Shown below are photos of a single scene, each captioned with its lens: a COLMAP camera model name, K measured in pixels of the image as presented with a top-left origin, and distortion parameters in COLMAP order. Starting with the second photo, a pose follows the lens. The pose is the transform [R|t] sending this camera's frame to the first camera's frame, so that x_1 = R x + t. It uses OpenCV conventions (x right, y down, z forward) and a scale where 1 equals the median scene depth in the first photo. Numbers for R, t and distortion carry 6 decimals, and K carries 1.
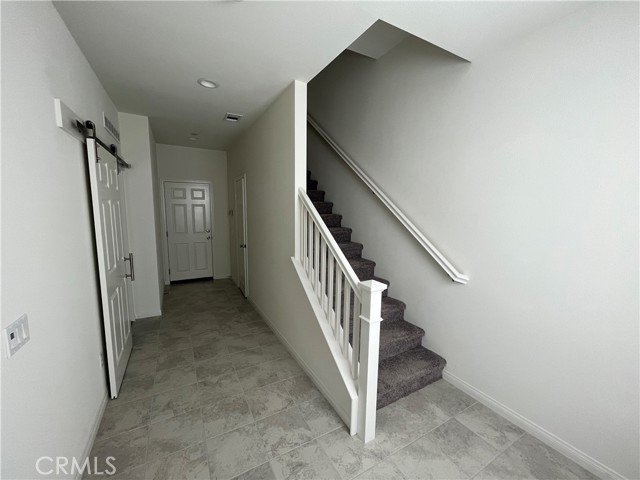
lens RADIAL K [[258.4, 0, 319.7], [0, 258.4, 239.4], [0, 0, 1]] dist [-0.004621, 0.000633]
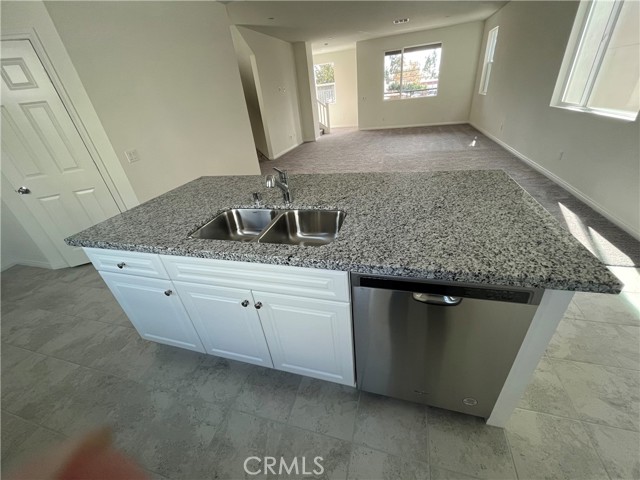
lens RADIAL K [[258.4, 0, 320.6], [0, 258.4, 241.7], [0, 0, 1]] dist [-0.004621, 0.000633]
pose [[0.696265, 0.288057, -0.657448, 0.230307], [0.017139, 0.909008, 0.416427, -0.092104], [0.717580, -0.301211, 0.627973, 1.002485]]
